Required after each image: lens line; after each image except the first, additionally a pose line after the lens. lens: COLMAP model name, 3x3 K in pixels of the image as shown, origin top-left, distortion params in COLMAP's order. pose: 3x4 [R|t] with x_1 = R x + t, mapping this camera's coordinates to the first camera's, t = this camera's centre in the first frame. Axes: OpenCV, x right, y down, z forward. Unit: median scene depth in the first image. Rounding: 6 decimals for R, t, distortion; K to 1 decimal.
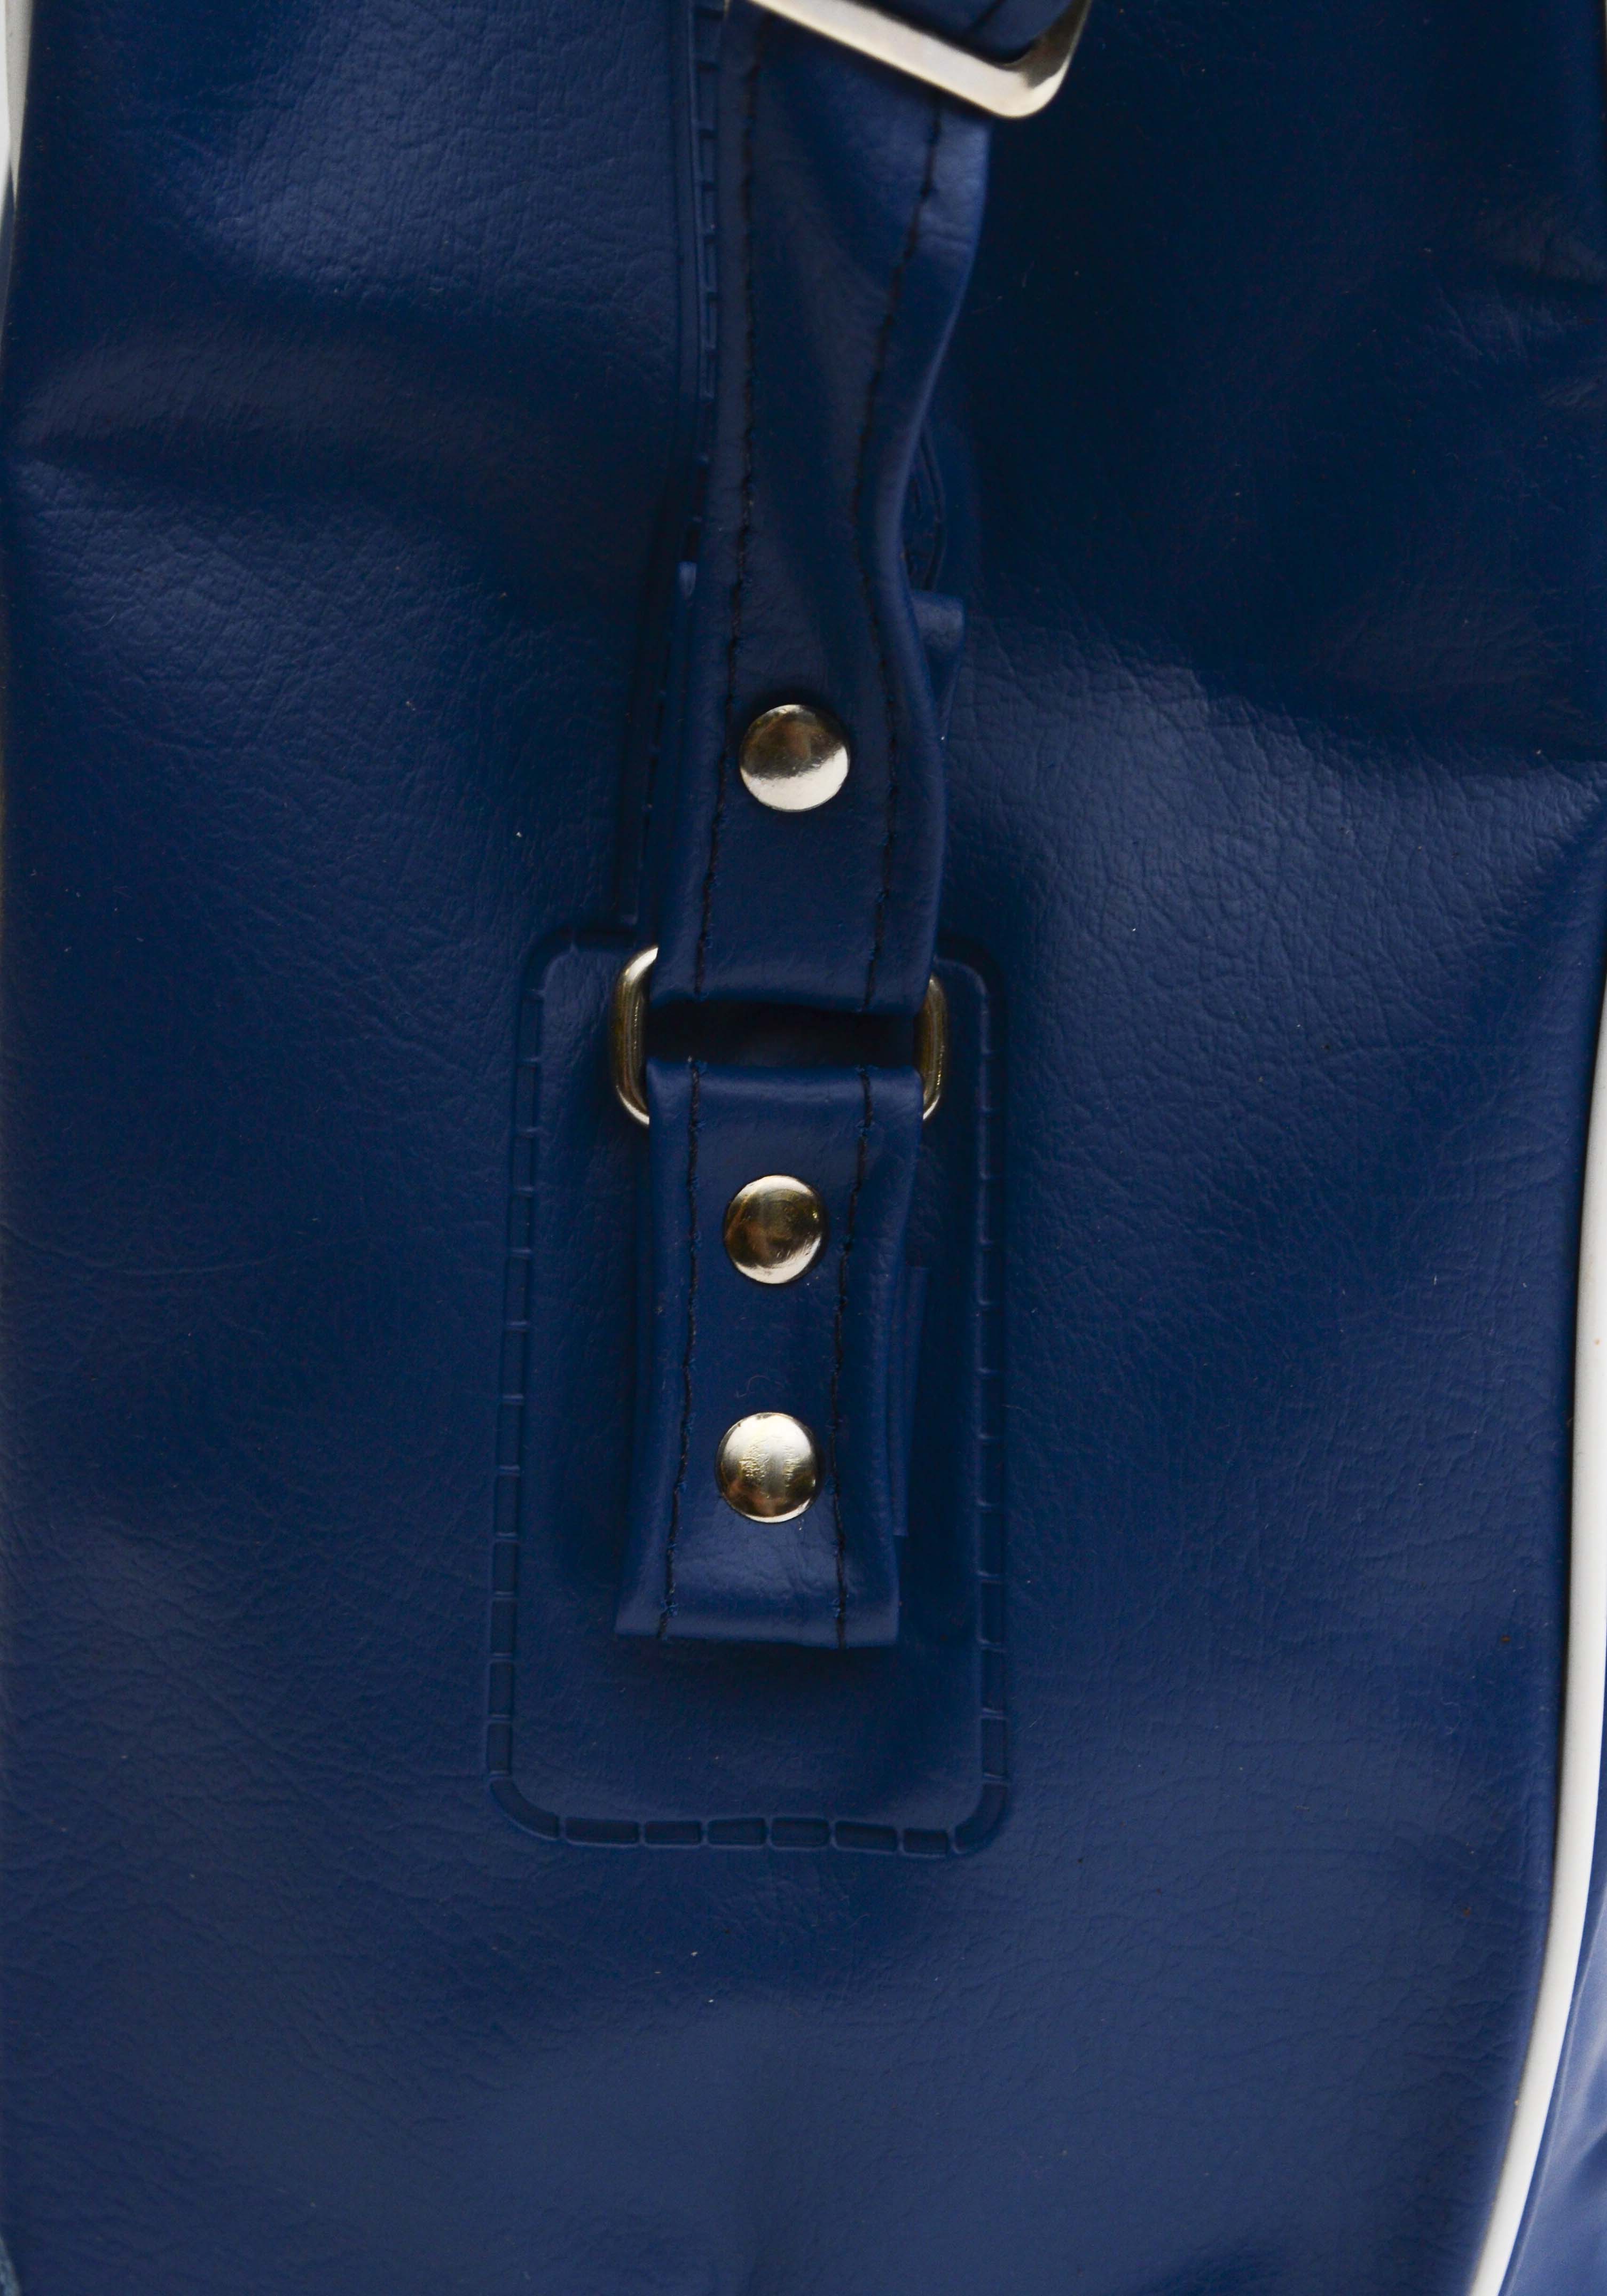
lens RADIAL K [[5526.7, 0, 803.5], [0, 5526.7, 1148.0], [0, 0, 1]] dist [0.047075, 0.444370]
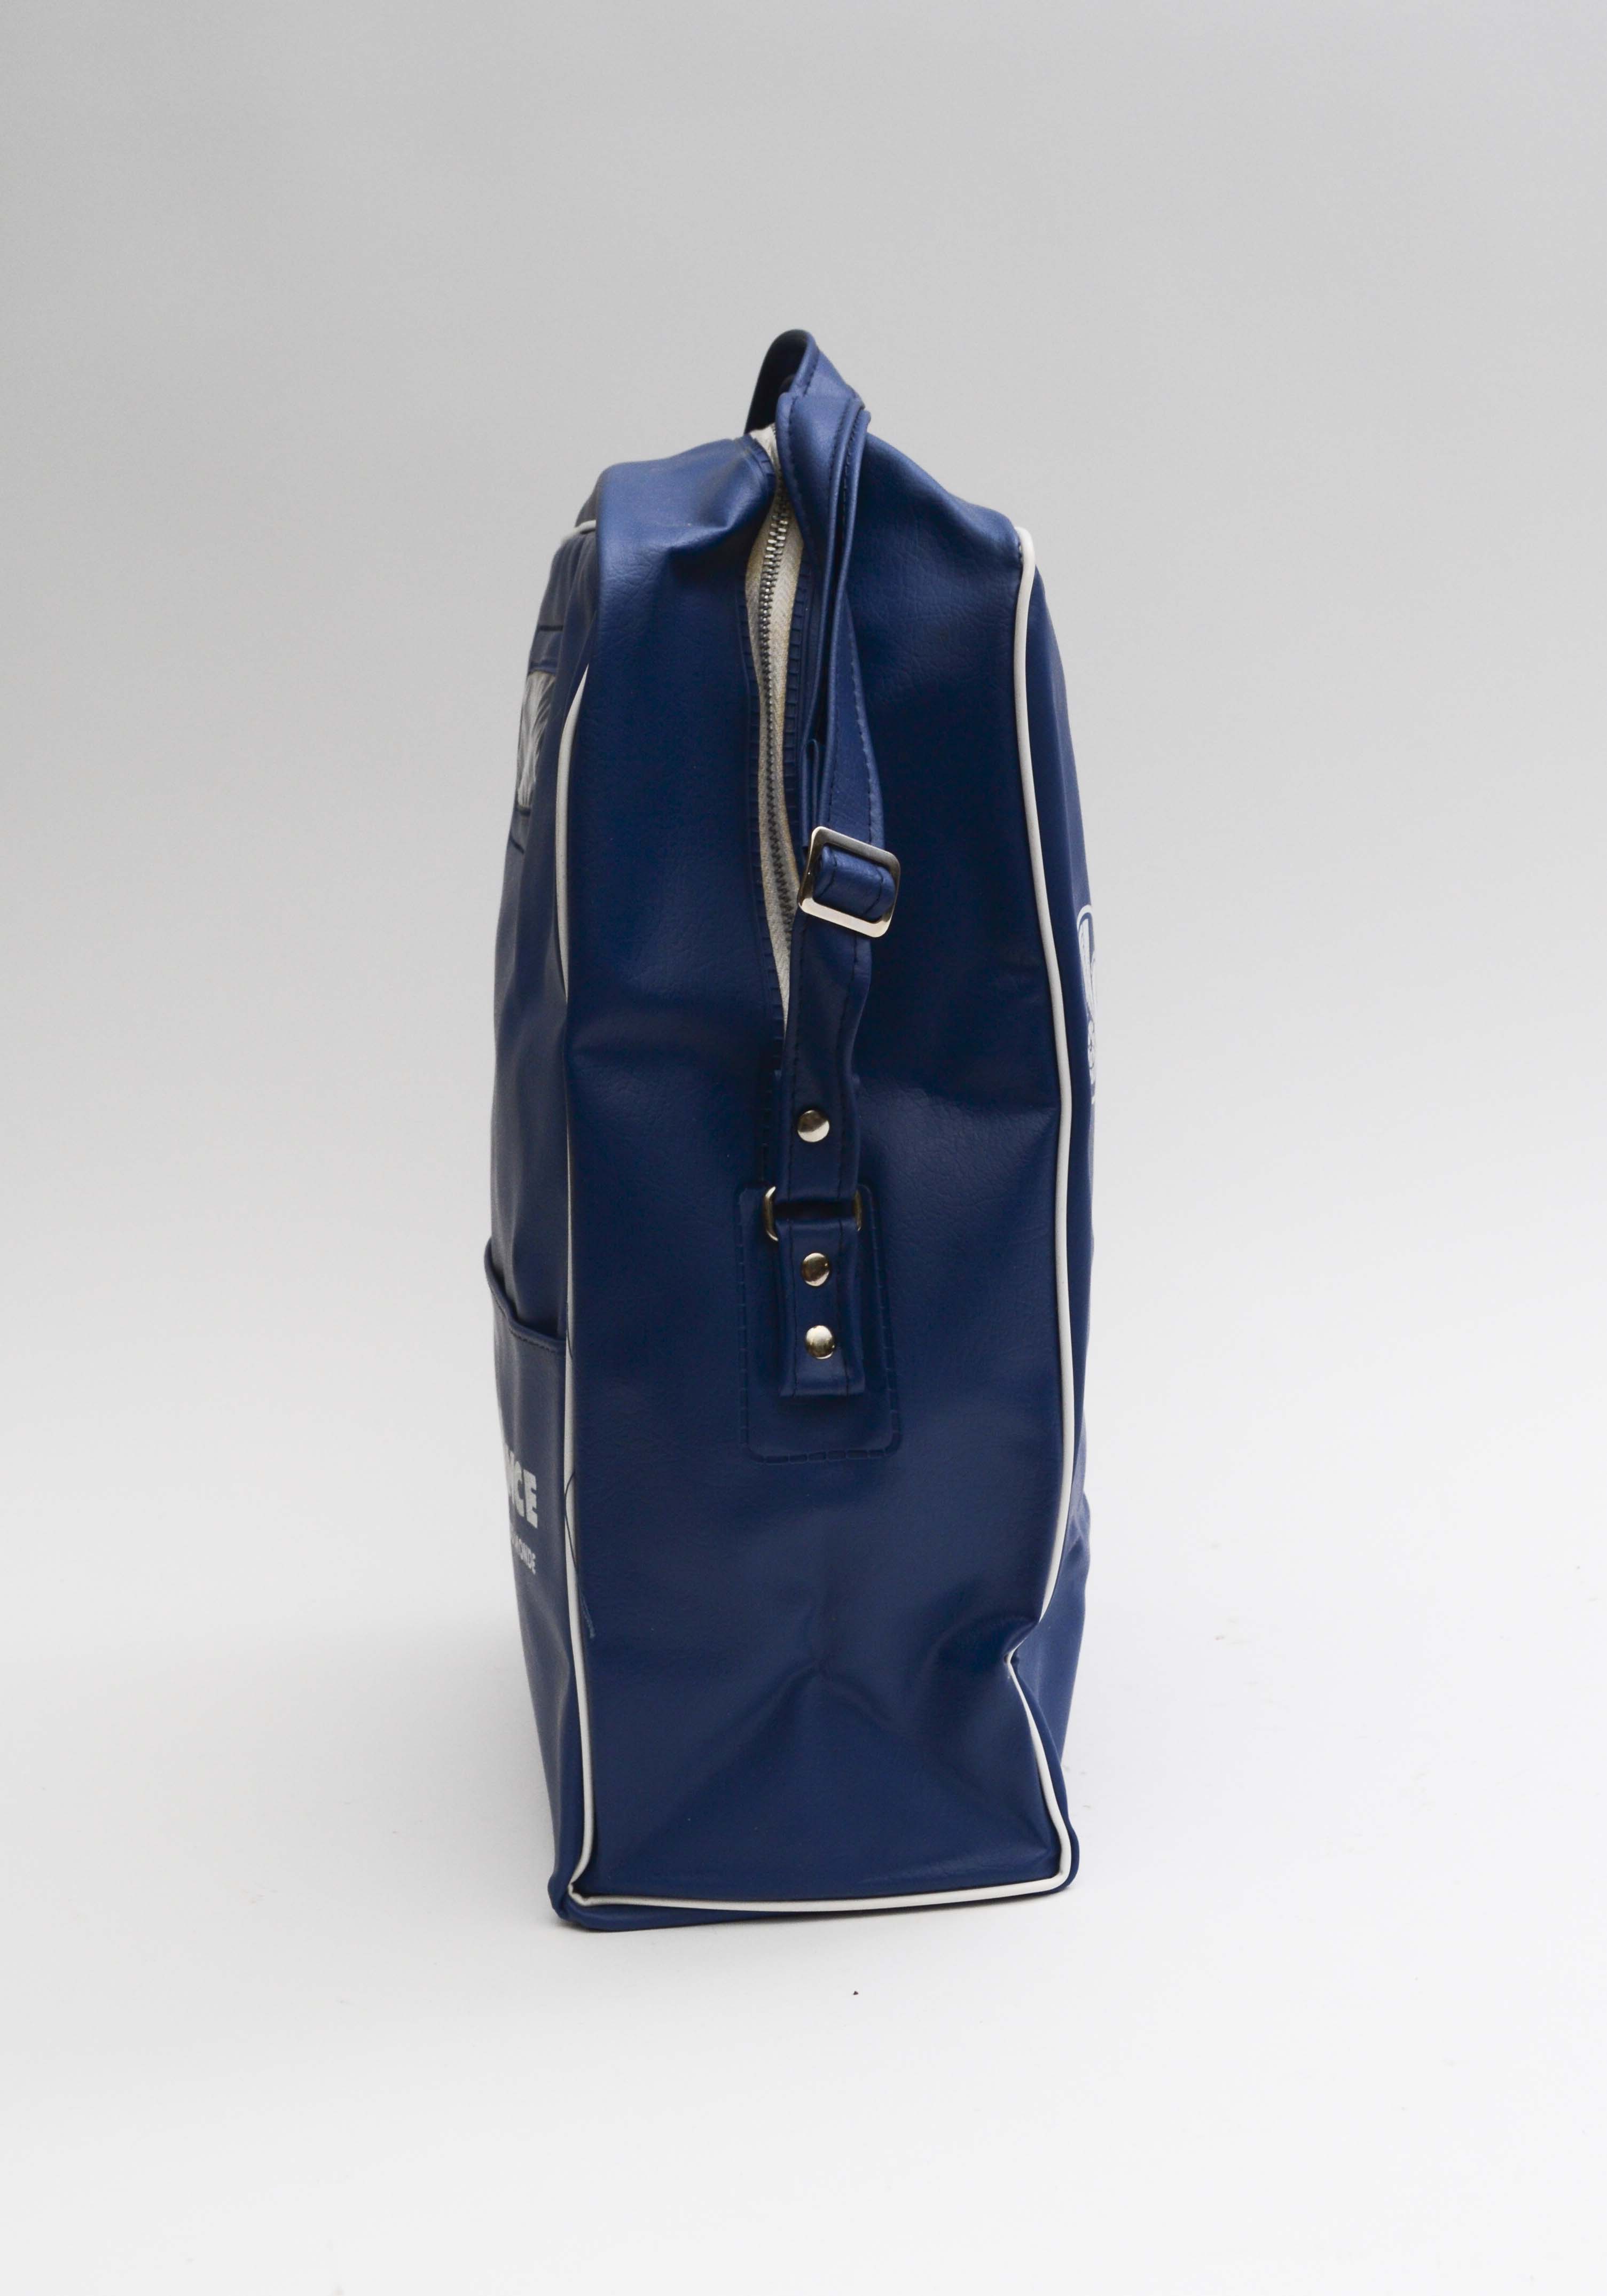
lens RADIAL K [[2967.0, 0, 803.5], [0, 2967.0, 1148.0], [0, 0, 1]] dist [0.008281, 0.000304]
pose [[0.988744, -0.081574, 0.125422, -0.227936], [0.087759, 0.995143, -0.044591, 0.020941], [-0.121175, 0.055096, 0.991101, -0.747442]]
